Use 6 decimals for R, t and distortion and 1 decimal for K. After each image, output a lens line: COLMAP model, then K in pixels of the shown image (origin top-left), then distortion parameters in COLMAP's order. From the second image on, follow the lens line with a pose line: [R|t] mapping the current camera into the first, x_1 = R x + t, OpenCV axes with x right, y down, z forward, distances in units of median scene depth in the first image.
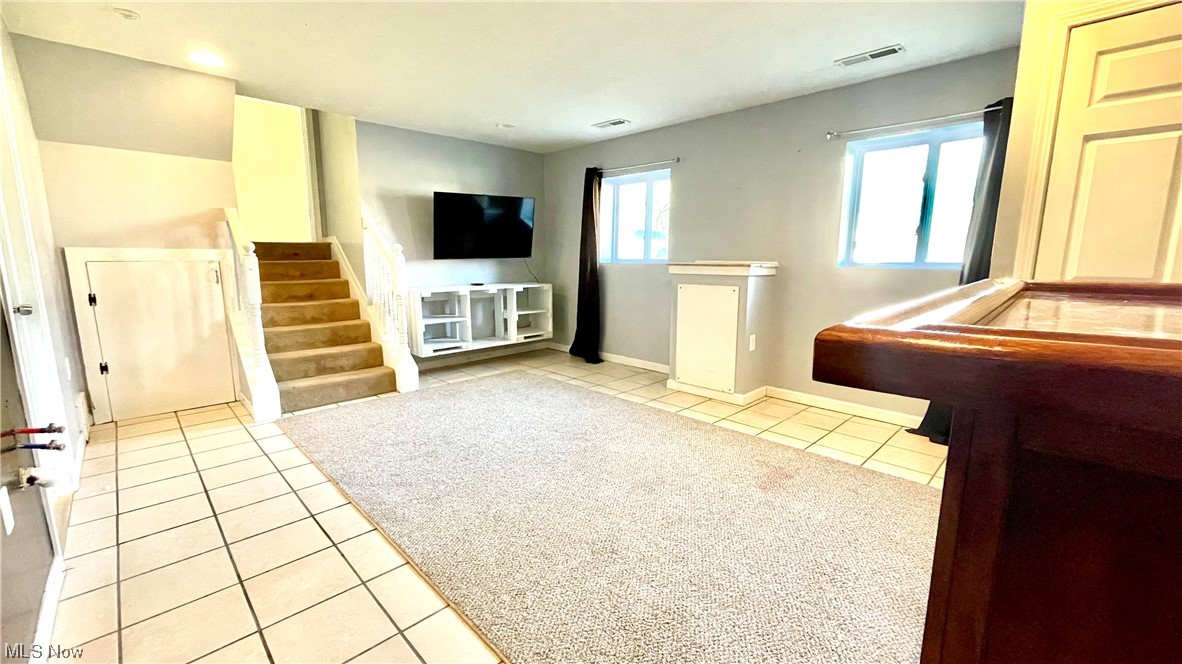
lens RADIAL K [[475.5, 0, 586.4], [0, 475.5, 333.1], [0, 0, 1]] dist [-0.001047, -0.000191]
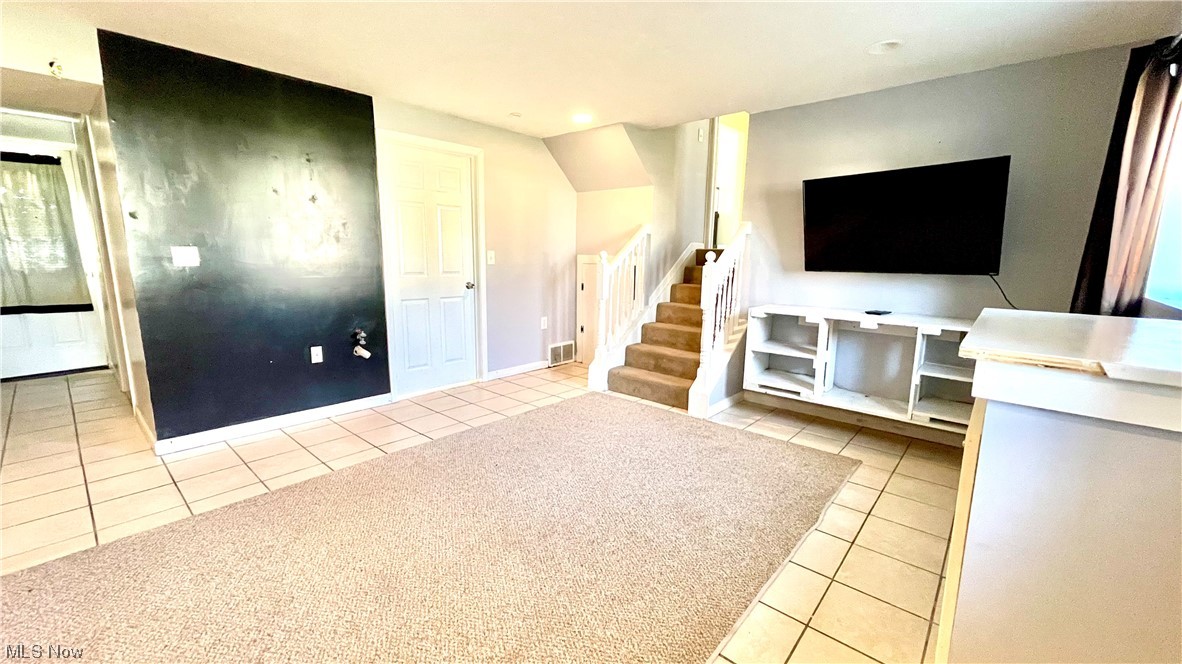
lens RADIAL K [[475.5, 0, 586.4], [0, 475.5, 333.1], [0, 0, 1]] dist [-0.001047, -0.000191]
pose [[0.063445, 0.165764, -0.984123, 0.480629], [-0.172740, 0.973049, 0.152762, -0.134385], [0.982922, 0.160305, 0.090369, 0.712582]]
